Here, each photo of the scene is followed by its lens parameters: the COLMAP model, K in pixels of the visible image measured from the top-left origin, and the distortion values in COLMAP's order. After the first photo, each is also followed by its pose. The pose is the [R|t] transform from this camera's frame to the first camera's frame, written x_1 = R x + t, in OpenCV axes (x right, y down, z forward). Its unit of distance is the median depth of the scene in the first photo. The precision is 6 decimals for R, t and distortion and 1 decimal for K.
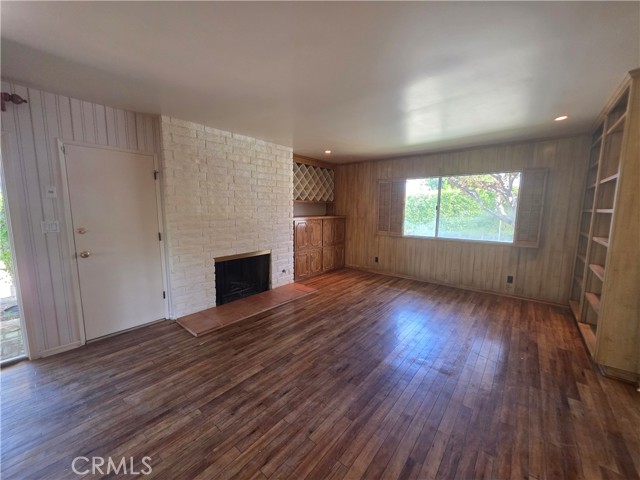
lens RADIAL K [[254.7, 0, 317.6], [0, 254.7, 240.1], [0, 0, 1]] dist [0.002791, -0.001118]
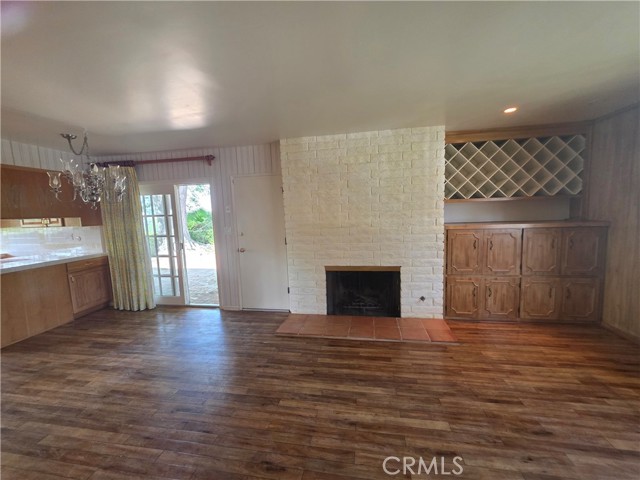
lens RADIAL K [[254.7, 0, 322.7], [0, 254.7, 238.9], [0, 0, 1]] dist [0.002791, -0.001118]
pose [[0.500063, 0.068978, -0.863238, 0.440666], [-0.071323, 0.996717, 0.038328, -0.072874], [0.863047, 0.042403, 0.503341, 0.484641]]
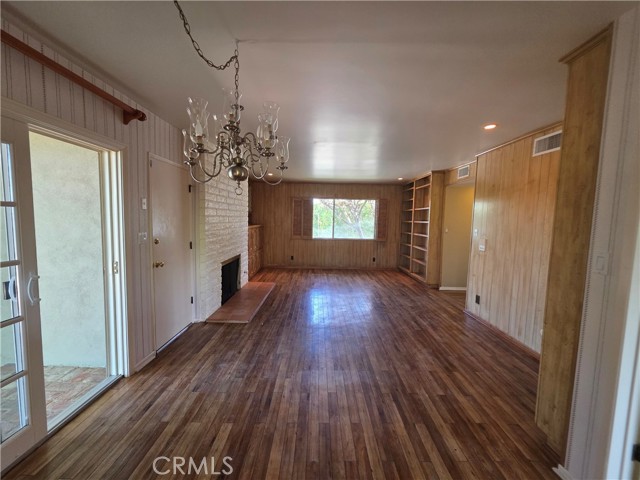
lens RADIAL K [[254.7, 0, 318.2], [0, 254.7, 241.2], [0, 0, 1]] dist [0.002791, -0.001118]
pose [[0.768706, -0.048384, 0.637770, -0.788137], [0.064287, 0.997930, -0.001777, 0.005224], [-0.636363, 0.042367, 0.770225, -0.149053]]
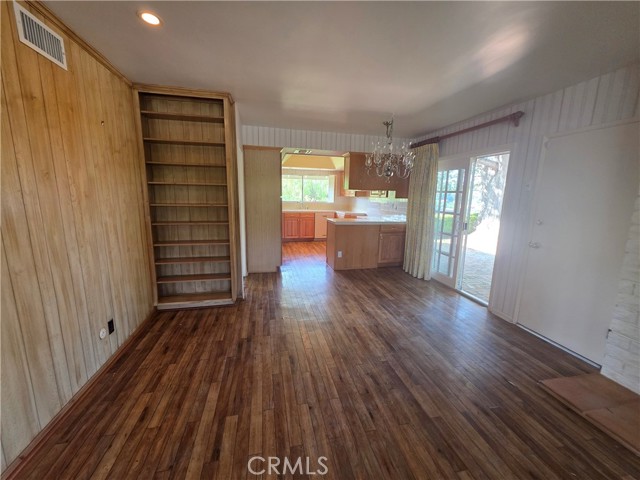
lens RADIAL K [[254.7, 0, 321.3], [0, 254.7, 239.6], [0, 0, 1]] dist [0.002791, -0.001118]
pose [[-0.609290, 0.120415, -0.783751, 0.313760], [-0.124895, 0.961492, 0.244817, -0.081015], [0.783050, 0.247051, -0.570788, 0.668522]]
